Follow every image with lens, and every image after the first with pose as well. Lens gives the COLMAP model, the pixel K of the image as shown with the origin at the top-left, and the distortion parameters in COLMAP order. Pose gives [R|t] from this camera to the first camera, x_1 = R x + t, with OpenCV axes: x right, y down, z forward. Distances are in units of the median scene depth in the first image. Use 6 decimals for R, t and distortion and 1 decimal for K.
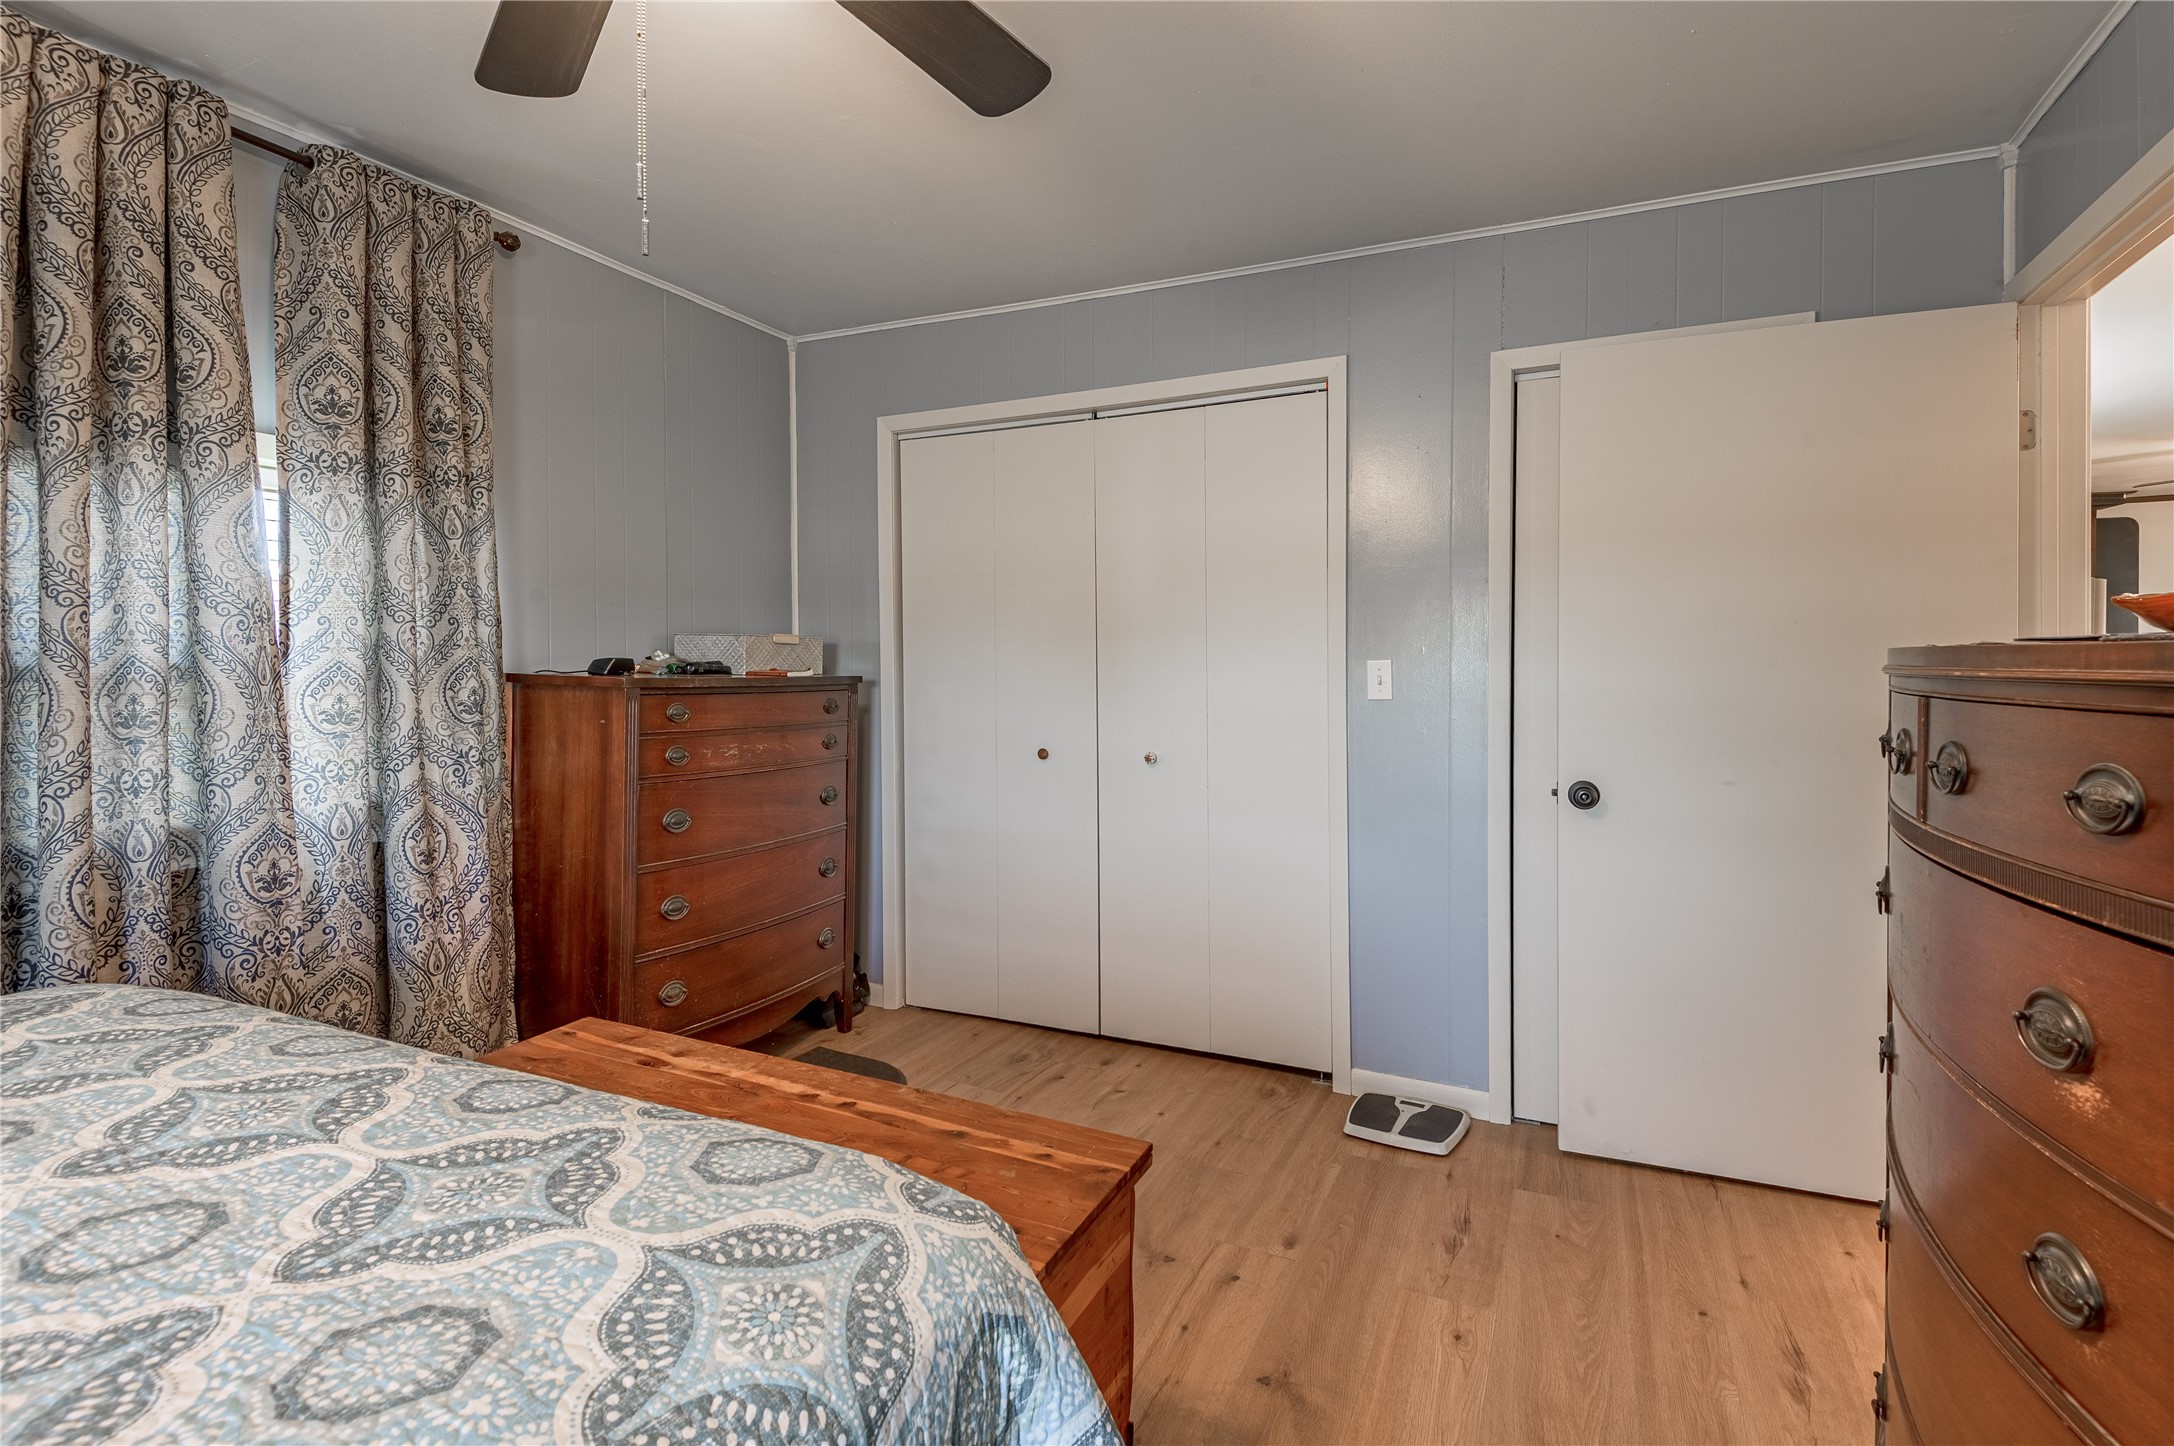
lens RADIAL K [[1016.8, 0, 1118.4], [0, 1016.8, 671.3], [0, 0, 1]] dist [0.004057, -0.001047]
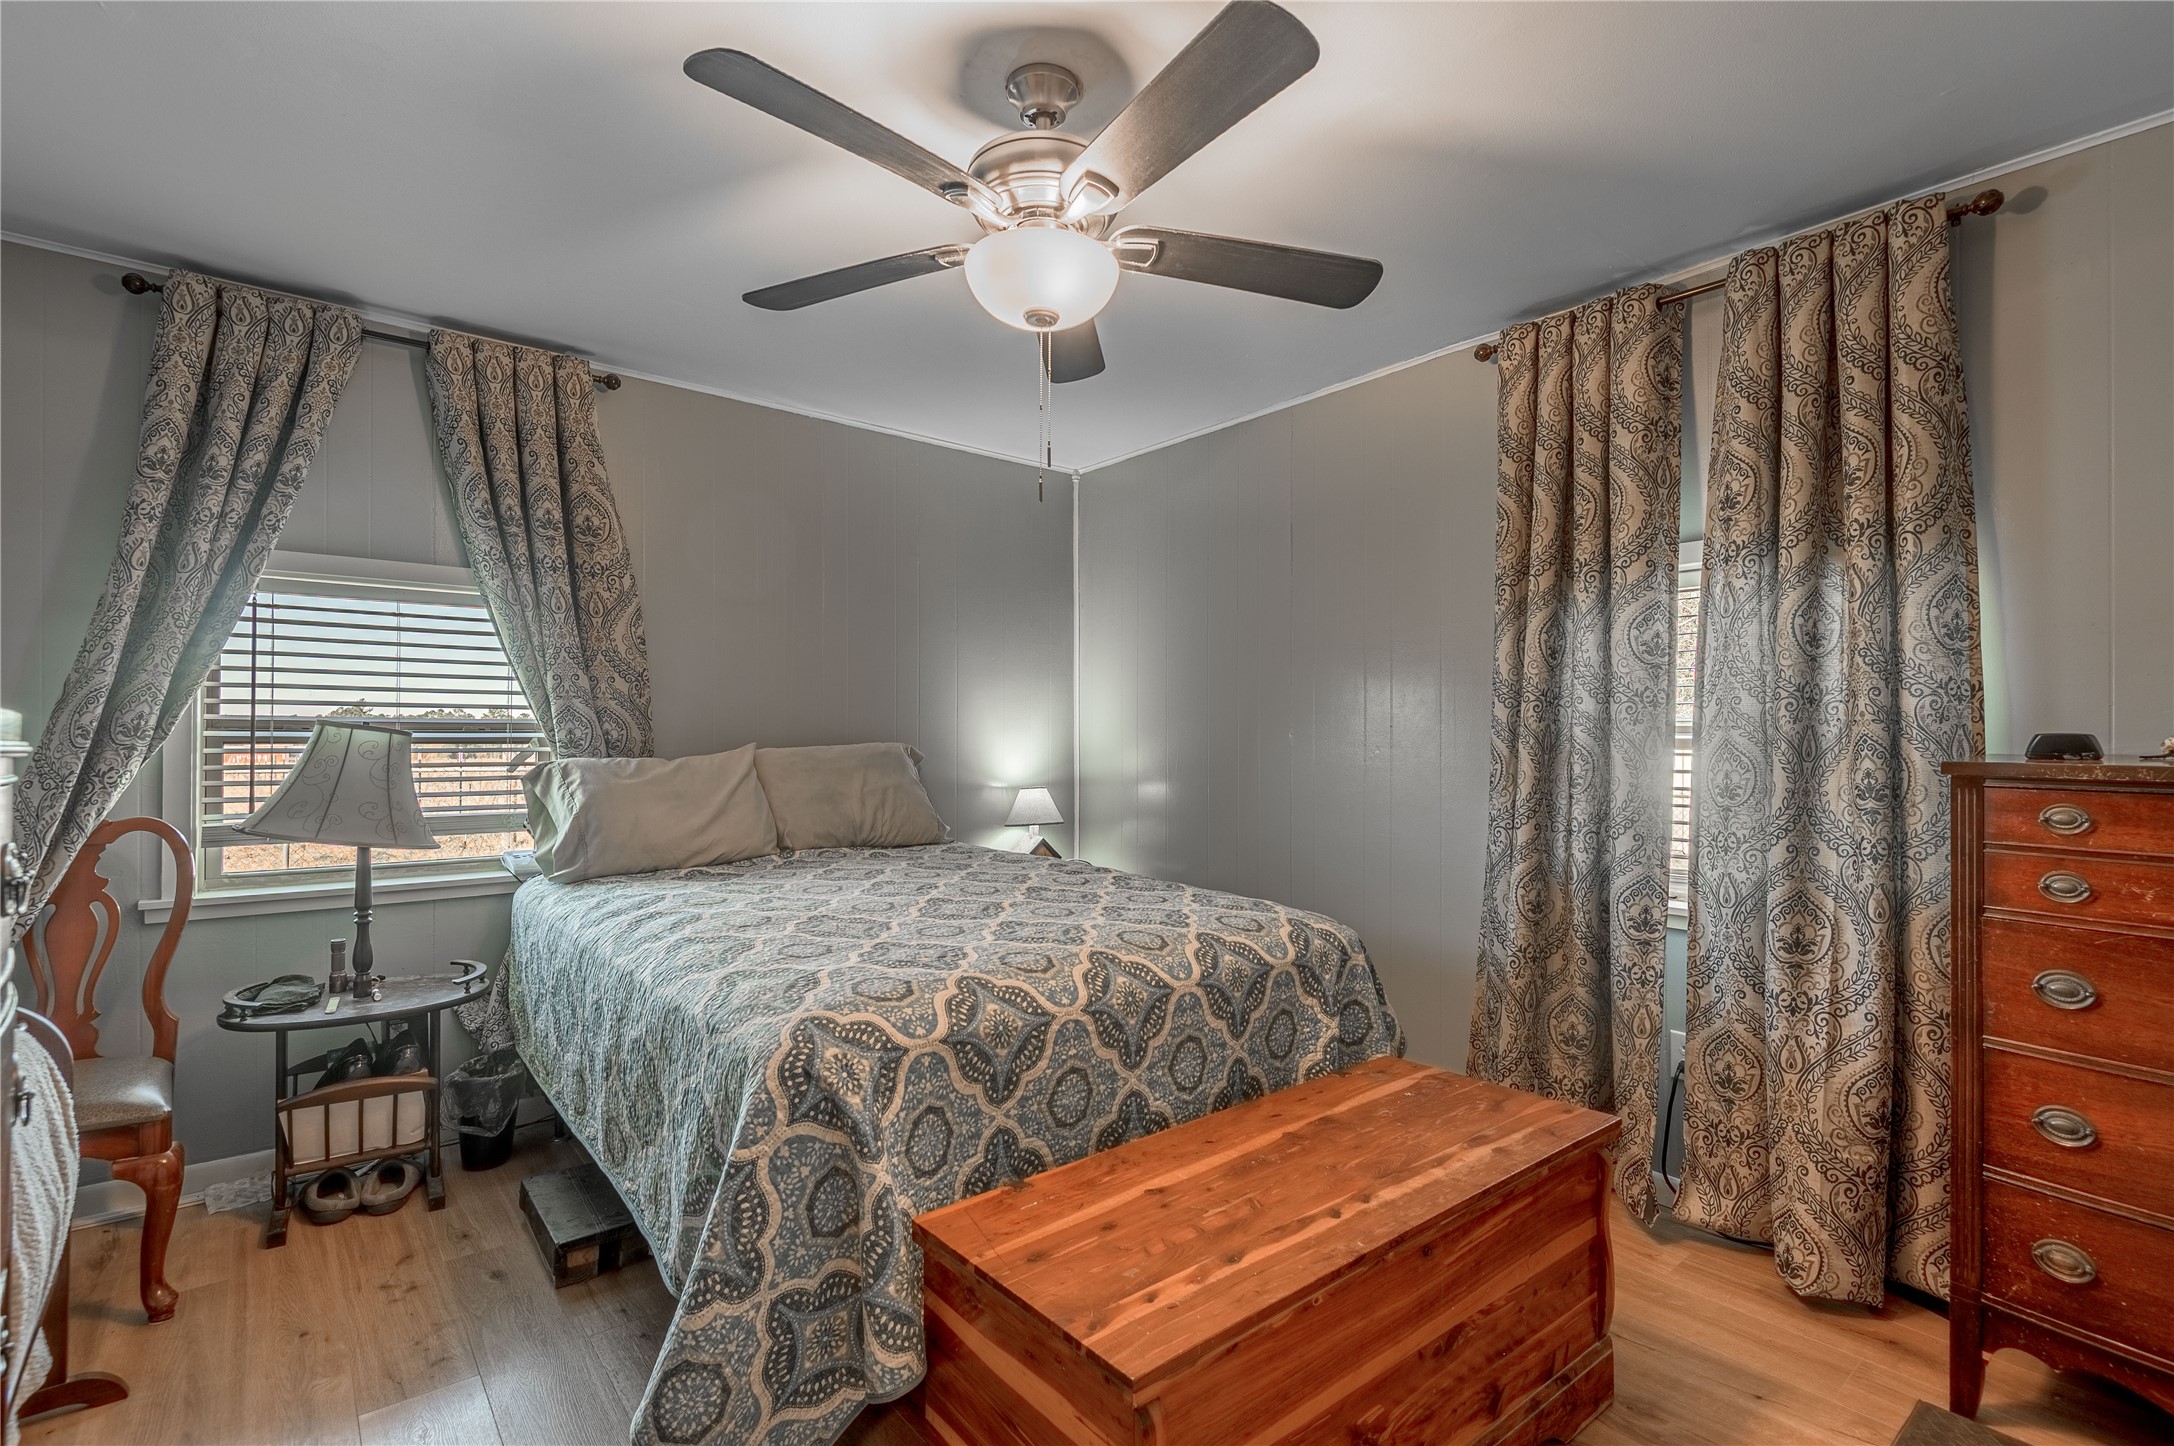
lens RADIAL K [[1016.8, 0, 1091.0], [0, 1016.8, 728.9], [0, 0, 1]] dist [0.004057, -0.001047]
pose [[-0.439841, -0.012323, -0.897991, 0.490553], [-0.012540, 0.999893, -0.007579, -0.003947], [0.897988, 0.007928, -0.439948, 0.884965]]
